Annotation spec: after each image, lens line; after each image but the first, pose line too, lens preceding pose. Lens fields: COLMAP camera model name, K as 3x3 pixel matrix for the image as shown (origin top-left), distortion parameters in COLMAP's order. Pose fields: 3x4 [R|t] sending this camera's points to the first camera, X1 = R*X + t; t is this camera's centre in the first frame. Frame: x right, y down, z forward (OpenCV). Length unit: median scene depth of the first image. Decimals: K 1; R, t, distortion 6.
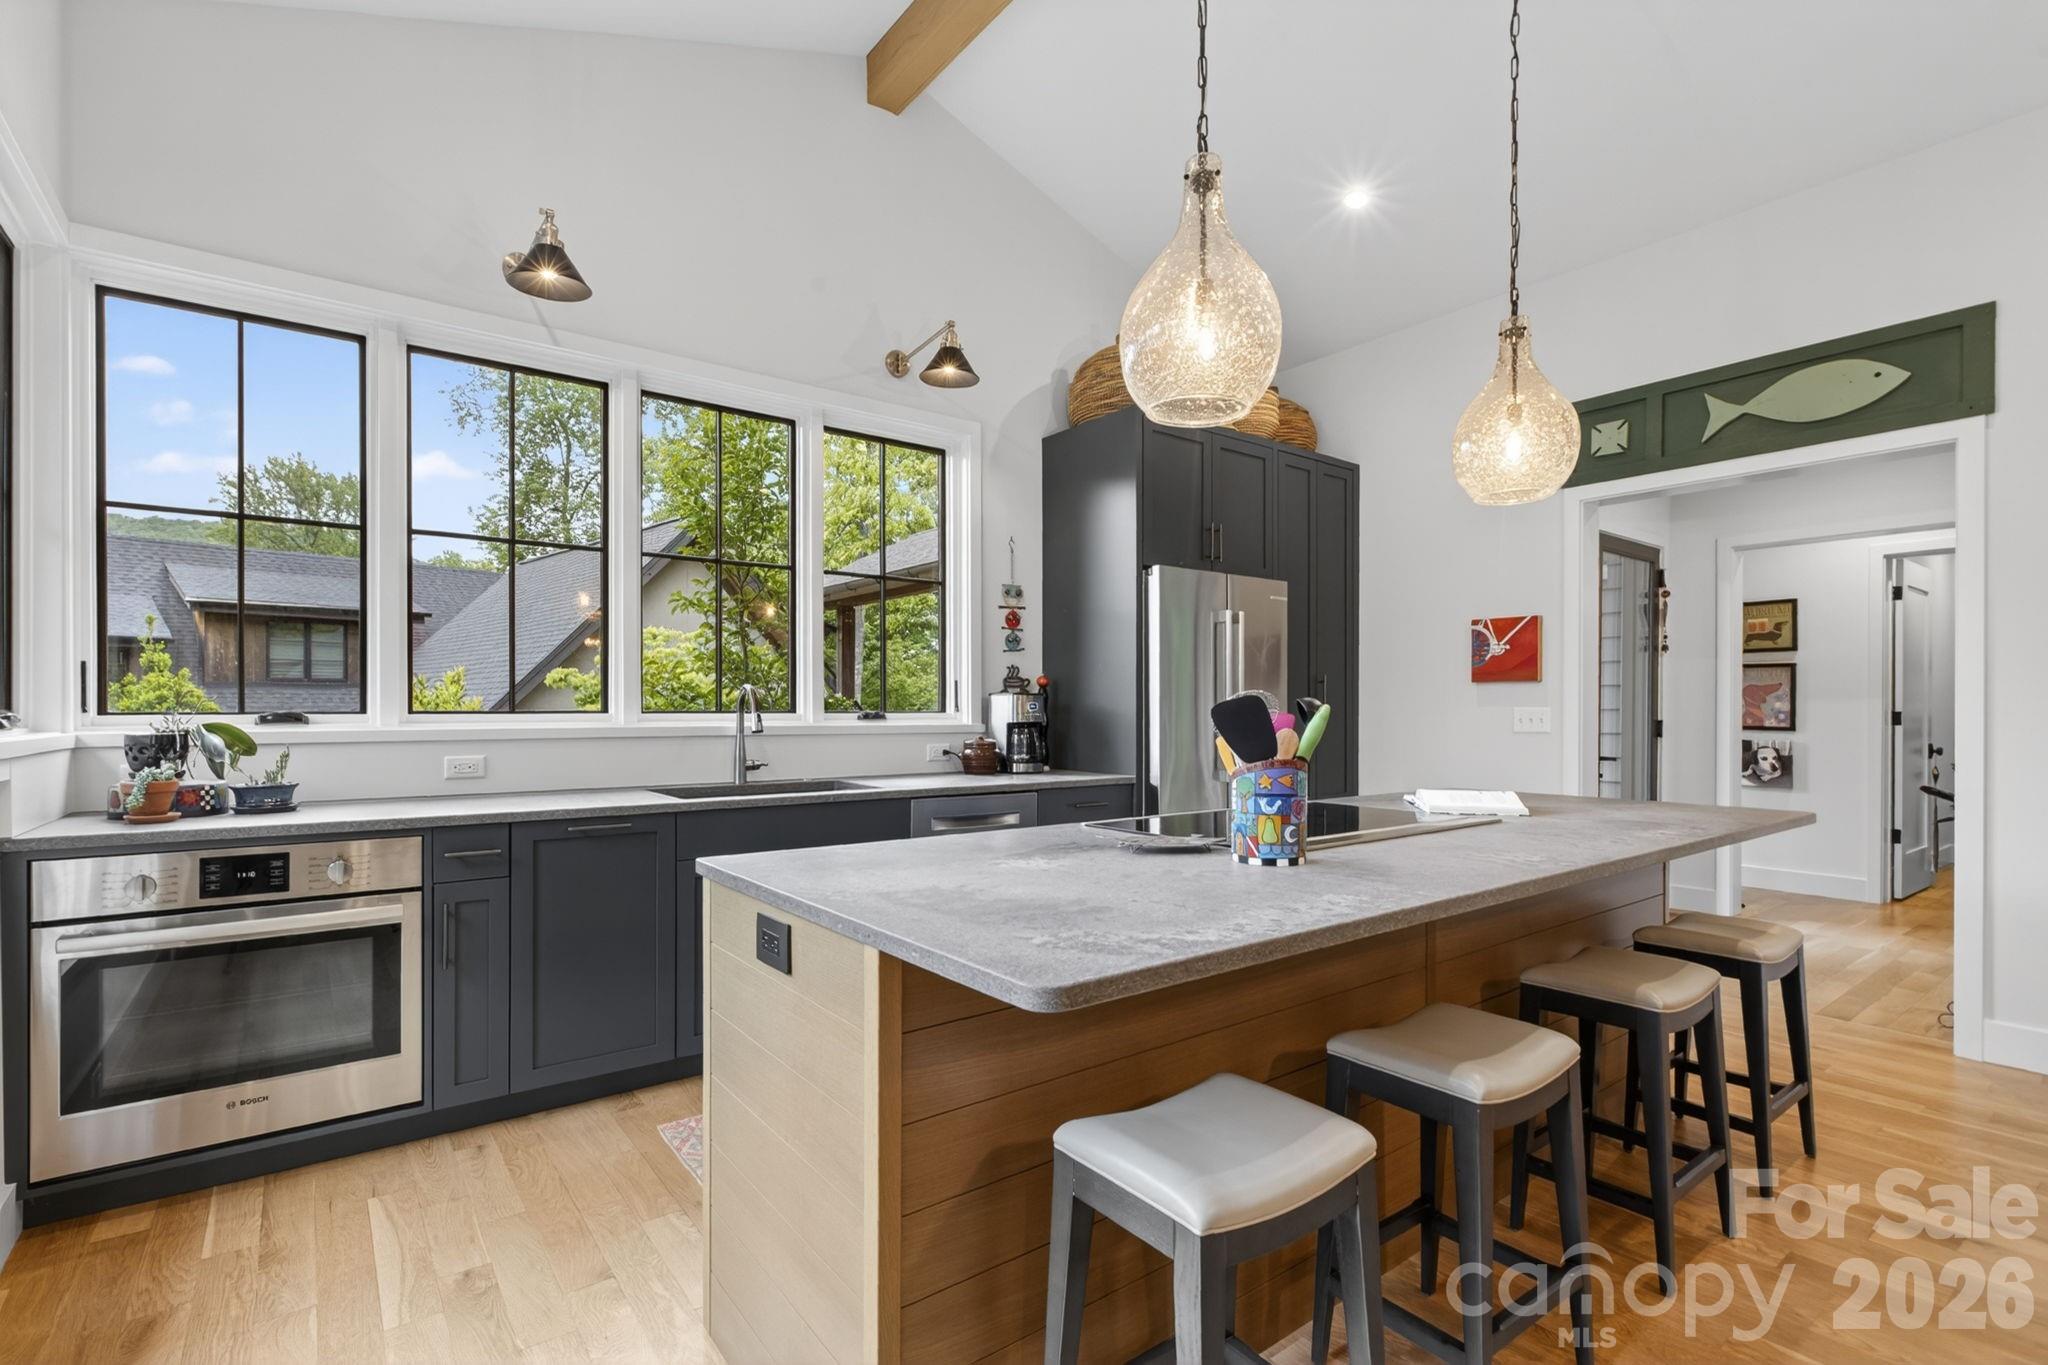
lens RADIAL K [[918.5, 0, 1017.5], [0, 918.5, 698.3], [0, 0, 1]] dist [0.001264, -0.000097]
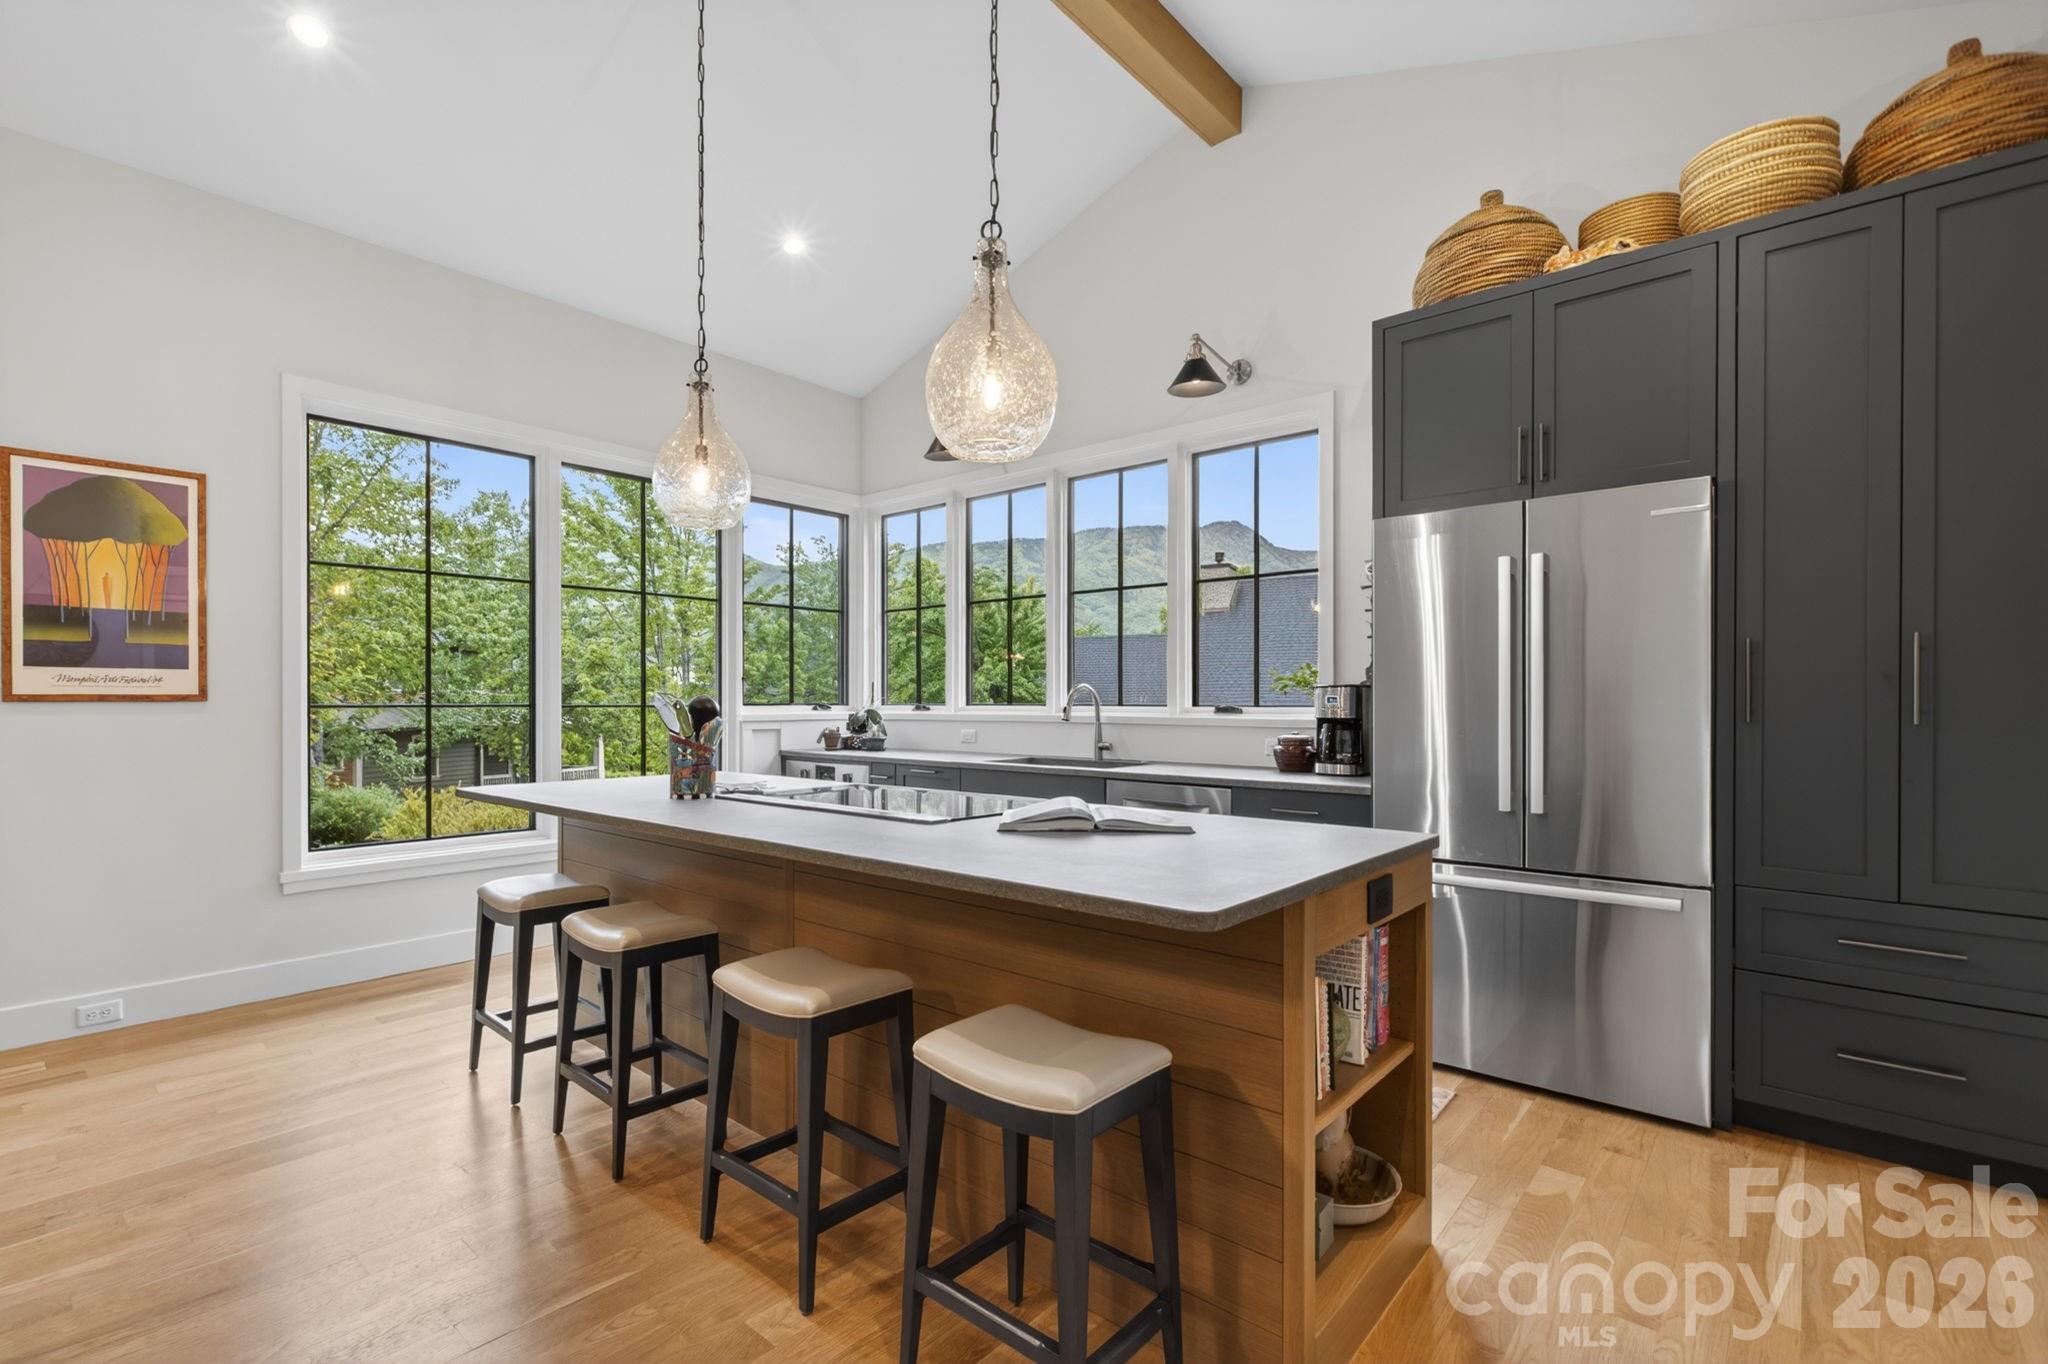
lens RADIAL K [[918.5, 0, 1022.8], [0, 918.5, 700.6], [0, 0, 1]] dist [0.001264, -0.000097]
pose [[0.212840, -0.008209, -0.977053, 0.975049], [0.008810, 0.999940, -0.006482, 0.014979], [0.977047, -0.007228, 0.212900, 0.602885]]
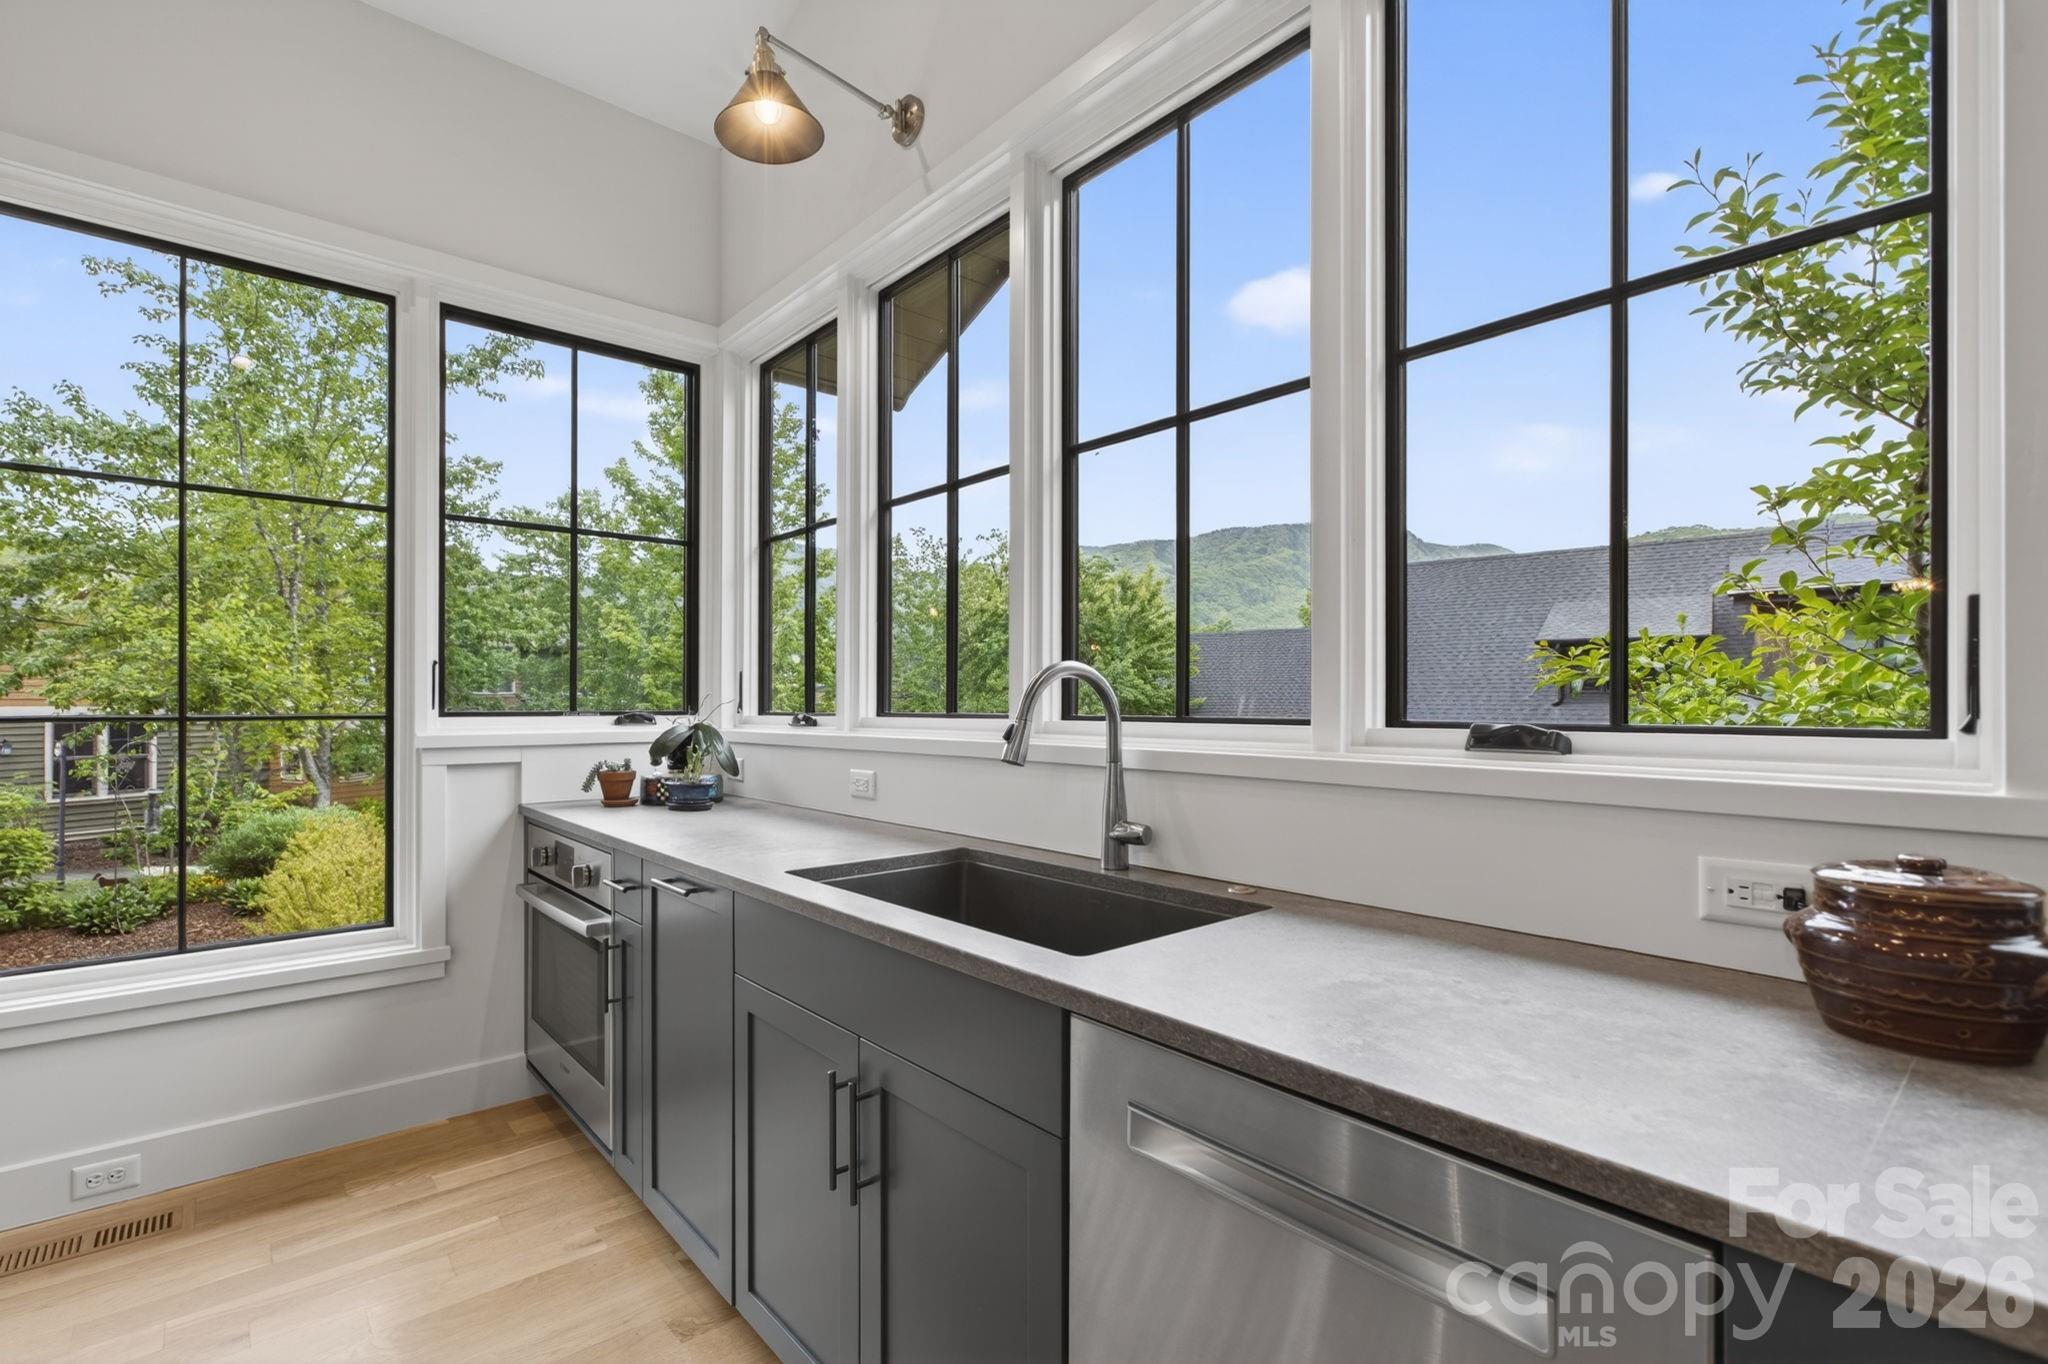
lens RADIAL K [[918.5, 0, 1005.3], [0, 918.5, 685.1], [0, 0, 1]] dist [0.001264, -0.000097]
pose [[0.052204, -0.028494, -0.998230, 0.189680], [0.006458, 0.999582, -0.028195, 0.008339], [0.998616, -0.004975, 0.052366, 0.907037]]
